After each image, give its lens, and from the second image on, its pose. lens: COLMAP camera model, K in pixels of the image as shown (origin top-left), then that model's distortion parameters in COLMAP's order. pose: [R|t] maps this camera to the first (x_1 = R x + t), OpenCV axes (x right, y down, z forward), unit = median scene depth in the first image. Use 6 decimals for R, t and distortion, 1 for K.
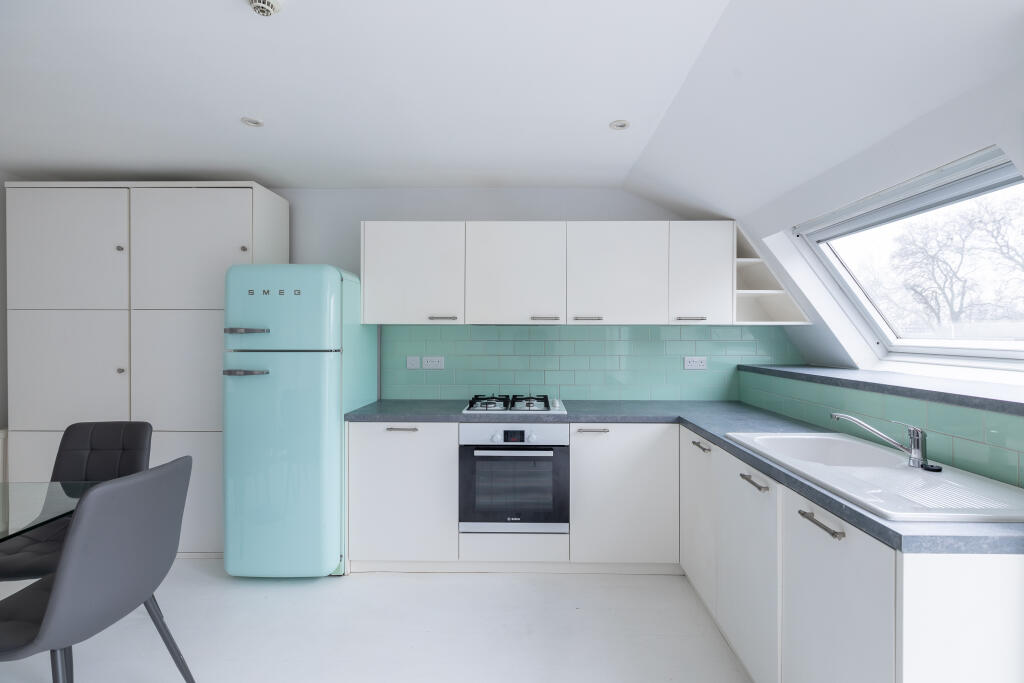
lens RADIAL K [[451.2, 0, 512.0], [0, 451.2, 341.5], [0, 0, 1]] dist [0.001543, 0.000106]
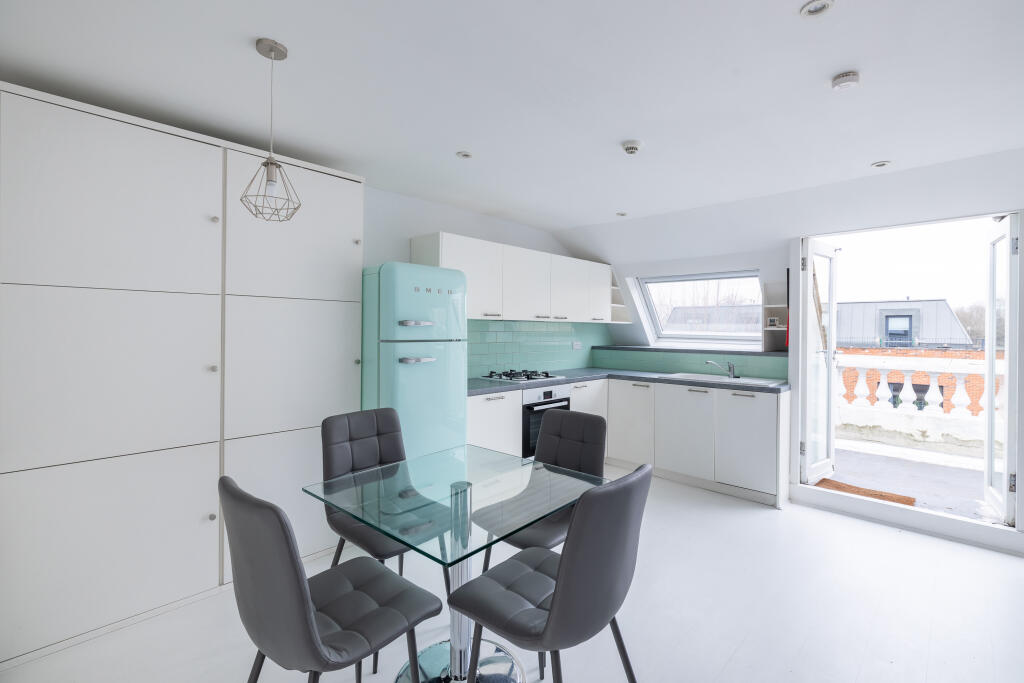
lens RADIAL K [[467.0, 0, 512.8], [0, 467.0, 334.7], [0, 0, 1]] dist [-0.000024, -0.000016]
pose [[0.678978, -0.004033, 0.734147, -1.215939], [-0.000539, 0.999982, 0.005992, -0.001739], [-0.734158, -0.004464, 0.678964, 0.023054]]
